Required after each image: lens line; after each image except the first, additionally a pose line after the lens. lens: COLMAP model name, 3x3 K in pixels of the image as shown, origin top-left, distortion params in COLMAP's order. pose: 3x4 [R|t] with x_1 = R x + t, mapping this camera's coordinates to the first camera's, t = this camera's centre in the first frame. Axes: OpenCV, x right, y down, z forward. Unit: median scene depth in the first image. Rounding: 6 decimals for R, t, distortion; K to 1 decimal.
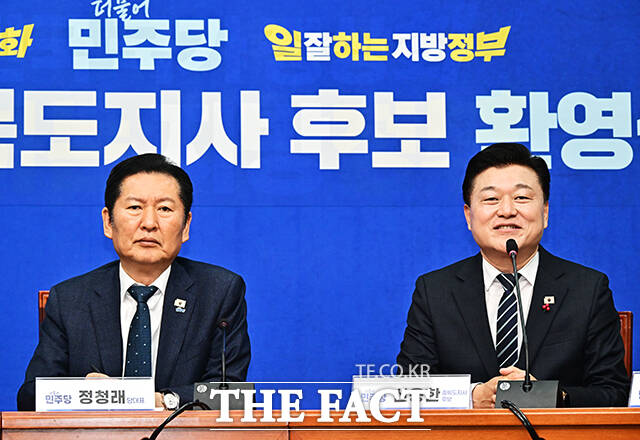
lens RADIAL K [[2191.5, 0, 286.4], [0, 2191.5, 198.3], [0, 0, 1]] dist [-0.031670, 0.000000]
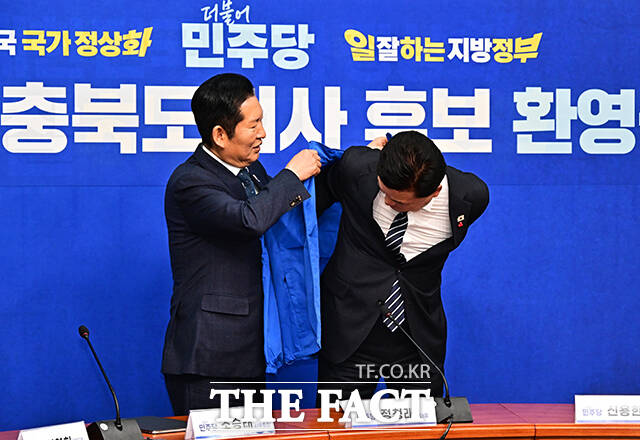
lens RADIAL K [[2455.7, 0, 345.6], [0, 2455.7, 209.3], [0, 0, 1]] dist [-0.037739, 0.000000]
pose [[0.971590, 0.001037, 0.236667, -0.319463], [-0.031705, 0.991547, 0.125813, -0.149012], [-0.234536, -0.129742, 0.963411, -0.274689]]
